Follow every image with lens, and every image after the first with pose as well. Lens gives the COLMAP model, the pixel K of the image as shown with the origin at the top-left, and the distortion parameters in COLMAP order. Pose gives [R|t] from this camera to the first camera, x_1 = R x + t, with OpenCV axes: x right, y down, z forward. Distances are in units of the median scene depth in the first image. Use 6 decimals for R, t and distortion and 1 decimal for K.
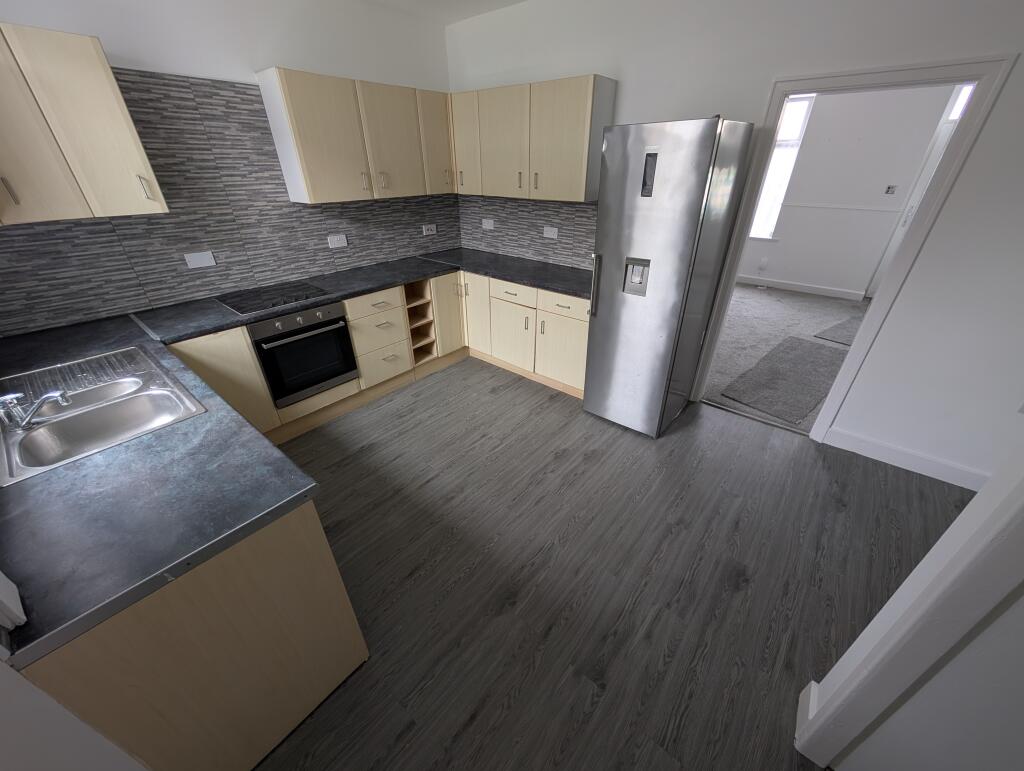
lens RADIAL K [[385.3, 0, 515.8], [0, 385.3, 389.0], [0, 0, 1]] dist [0.000034, 0.000101]
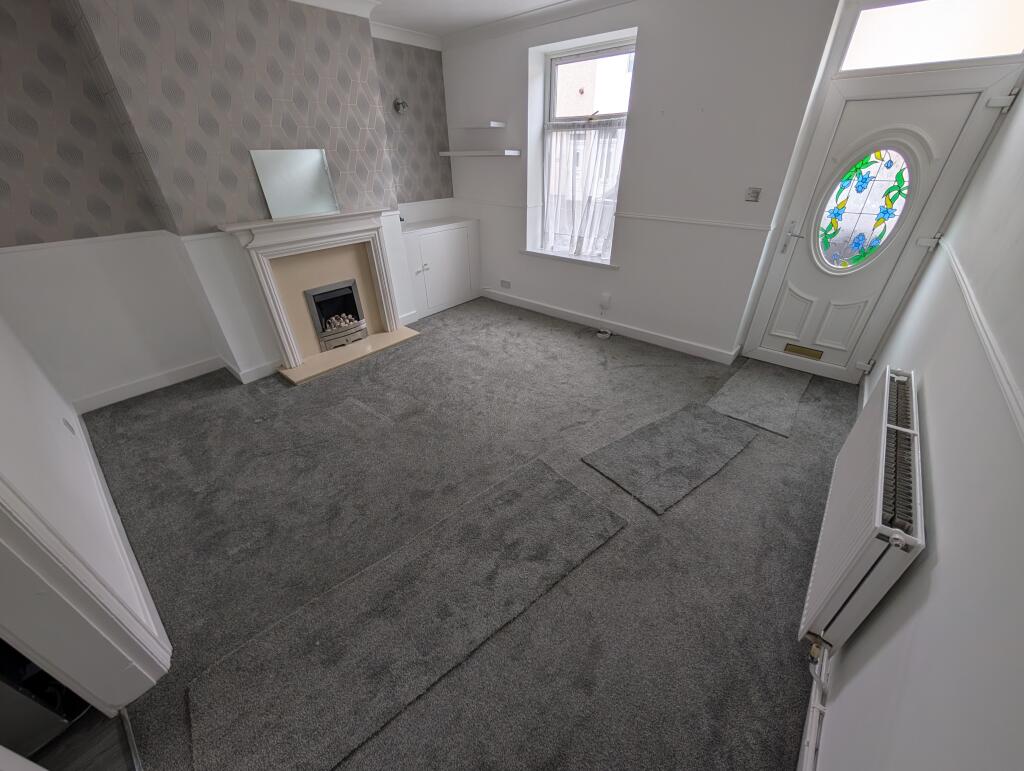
lens RADIAL K [[385.3, 0, 512.8], [0, 385.3, 389.9], [0, 0, 1]] dist [0.000034, 0.000101]
pose [[0.999725, 0.001418, -0.023420, 1.074195], [-0.000850, 0.999706, 0.024239, -0.396274], [0.023448, -0.024212, 0.999432, 0.674493]]
